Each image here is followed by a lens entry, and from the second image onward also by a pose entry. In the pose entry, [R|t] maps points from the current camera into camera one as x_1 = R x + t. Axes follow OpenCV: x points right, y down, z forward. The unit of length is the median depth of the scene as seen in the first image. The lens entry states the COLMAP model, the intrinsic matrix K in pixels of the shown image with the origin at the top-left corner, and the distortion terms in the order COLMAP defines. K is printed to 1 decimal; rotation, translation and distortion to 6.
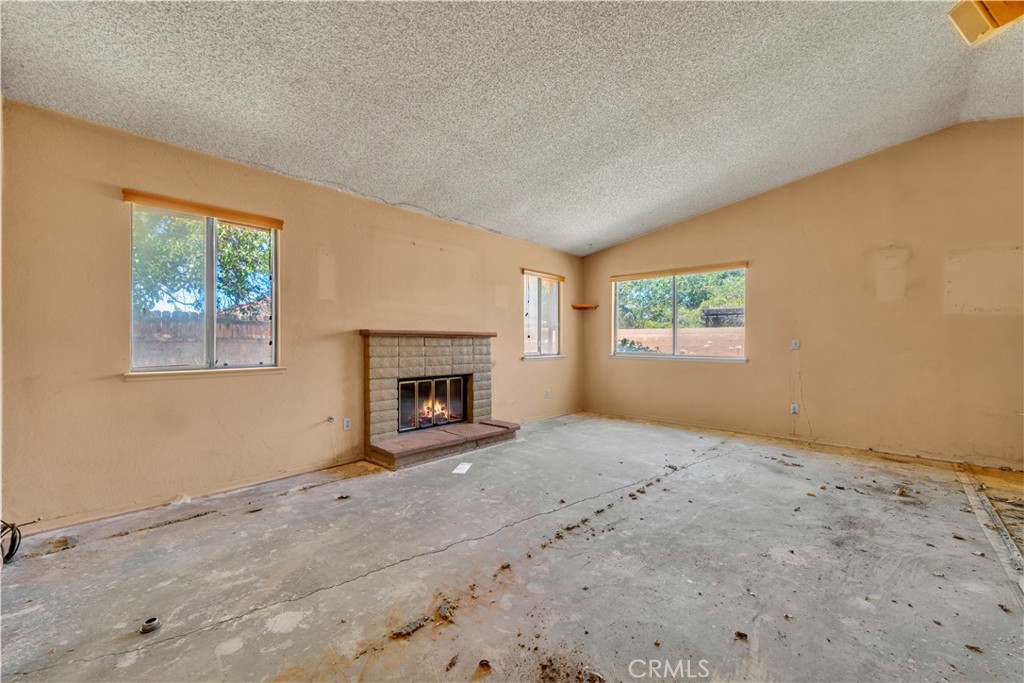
lens RADIAL K [[407.6, 0, 506.8], [0, 407.6, 339.6], [0, 0, 1]] dist [0.001848, -0.000224]
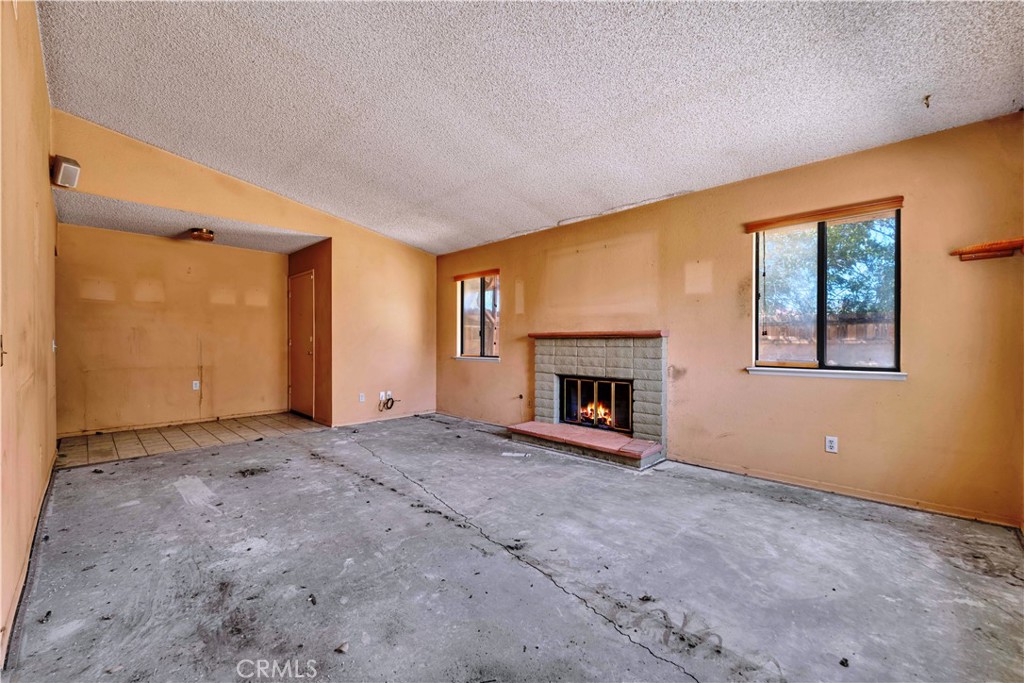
lens RADIAL K [[407.6, 0, 504.7], [0, 407.6, 343.3], [0, 0, 1]] dist [0.001848, -0.000224]
pose [[-0.017561, 0.000389, -0.999846, 0.901203], [0.003322, 0.999994, 0.000331, 0.006120], [0.999840, -0.003316, -0.017563, 0.876760]]
